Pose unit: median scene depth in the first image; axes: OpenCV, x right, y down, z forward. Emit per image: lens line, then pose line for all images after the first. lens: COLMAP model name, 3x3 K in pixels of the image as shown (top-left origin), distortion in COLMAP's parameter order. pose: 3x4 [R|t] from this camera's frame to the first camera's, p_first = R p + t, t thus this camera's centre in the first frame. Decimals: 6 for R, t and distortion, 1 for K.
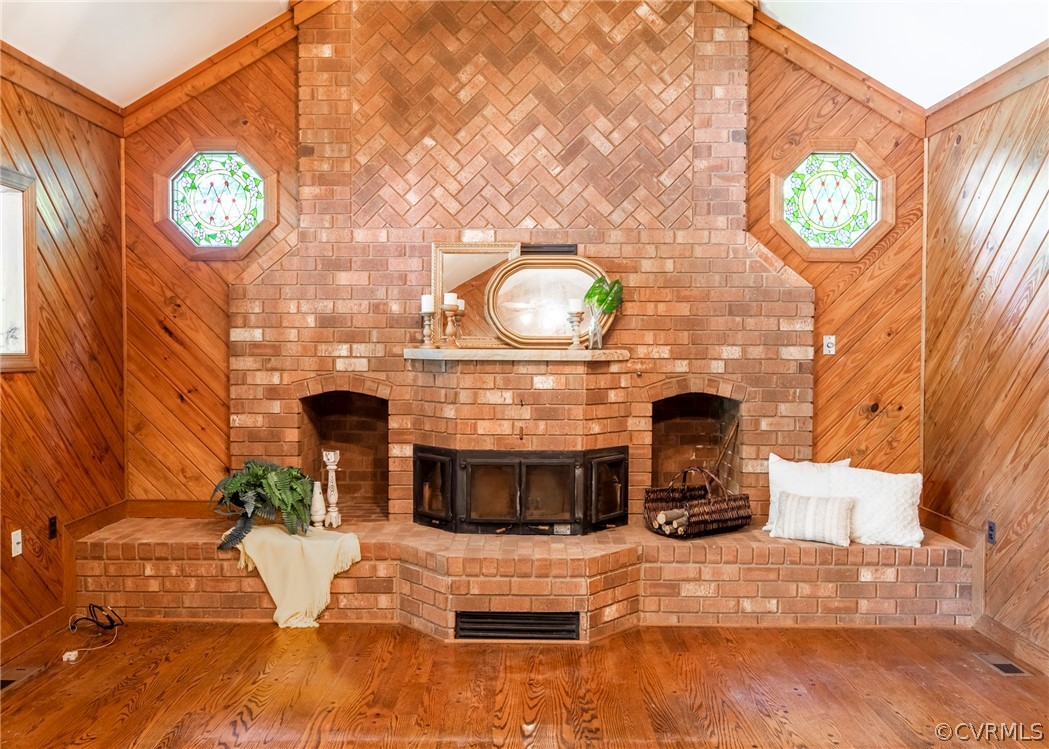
lens RADIAL K [[866.9, 0, 522.7], [0, 866.9, 371.3], [0, 0, 1]] dist [-0.000919, -0.000119]
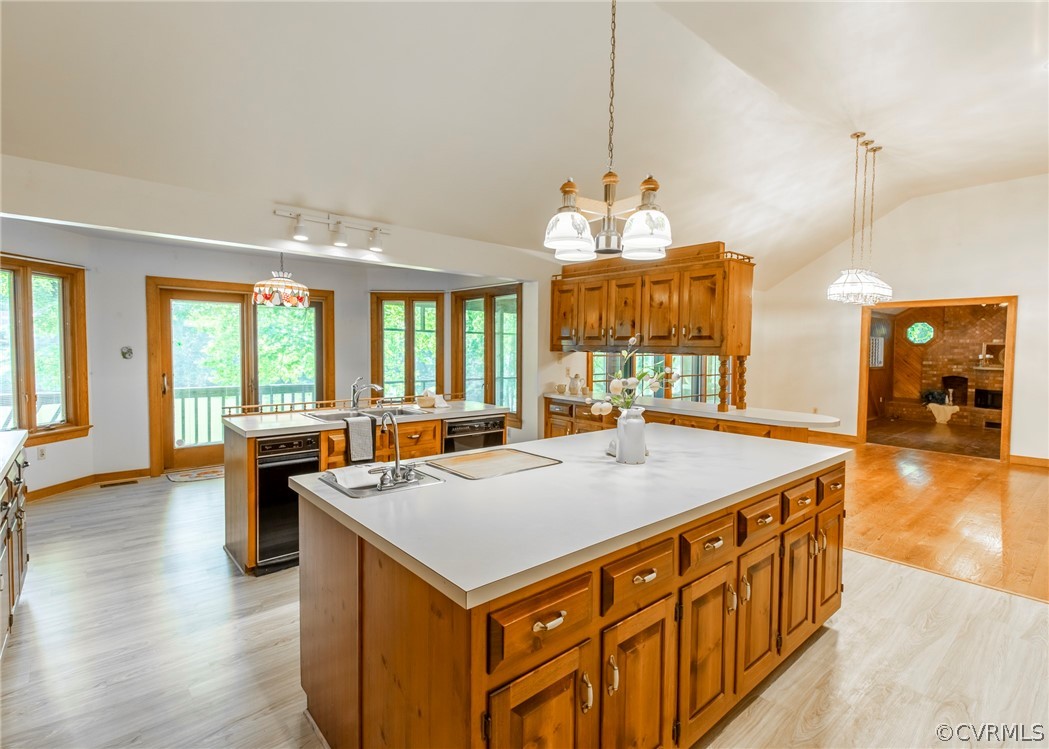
lens RADIAL K [[511.6, 0, 513.1], [0, 511.6, 369.1], [0, 0, 1]] dist [0.000878, 0.001874]
pose [[0.656080, 0.034250, -0.753914, 0.290460], [-0.024905, 0.999408, 0.023729, -0.017971], [0.754281, 0.003208, 0.656544, -2.453202]]
